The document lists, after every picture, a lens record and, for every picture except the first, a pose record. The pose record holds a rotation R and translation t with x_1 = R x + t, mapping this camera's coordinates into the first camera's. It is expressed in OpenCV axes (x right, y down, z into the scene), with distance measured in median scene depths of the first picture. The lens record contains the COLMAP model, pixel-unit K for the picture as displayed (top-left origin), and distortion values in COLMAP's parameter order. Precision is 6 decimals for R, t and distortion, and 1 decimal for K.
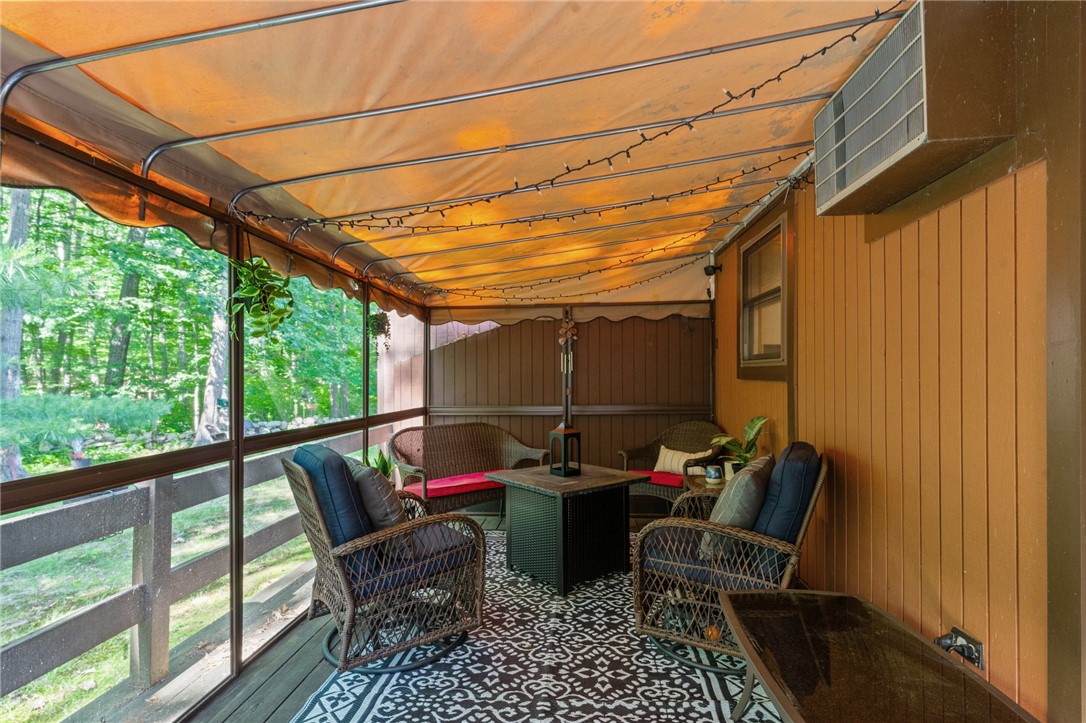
lens RADIAL K [[526.7, 0, 545.4], [0, 526.7, 360.6], [0, 0, 1]] dist [0.002012, -0.000820]
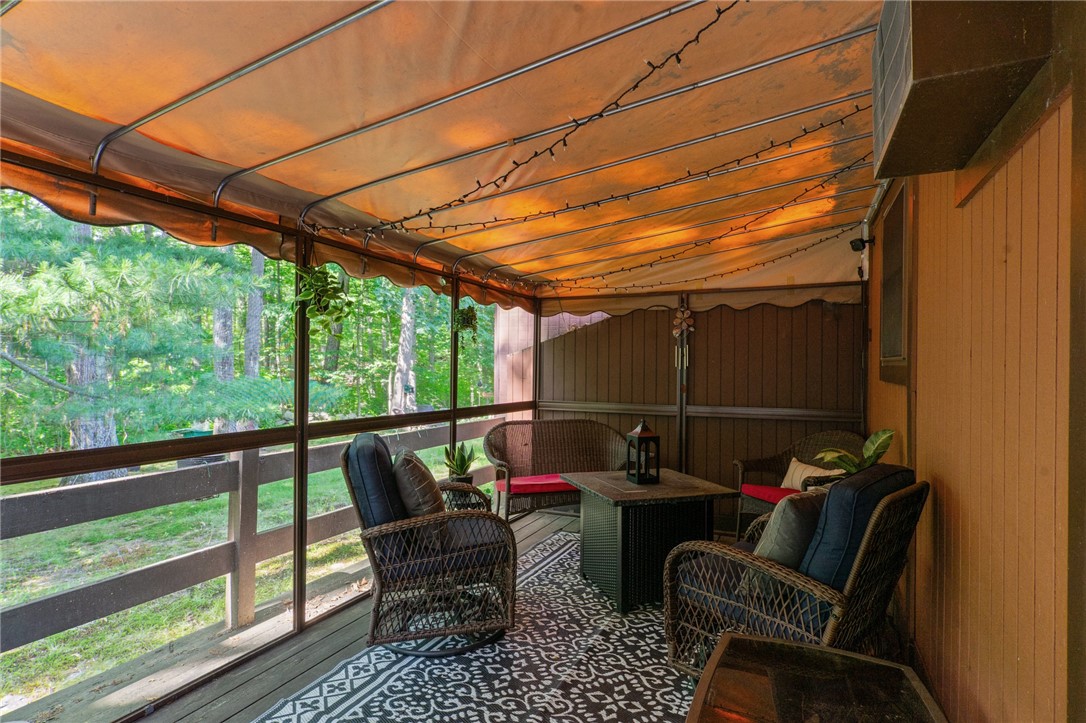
lens RADIAL K [[571.9, 0, 541.3], [0, 571.9, 347.4], [0, 0, 1]] dist [-0.004389, 0.000058]
pose [[0.936966, 0.004263, -0.349394, 0.308806], [-0.005626, 0.999980, -0.002886, -0.015999], [0.349375, 0.004670, 0.936972, 0.022647]]
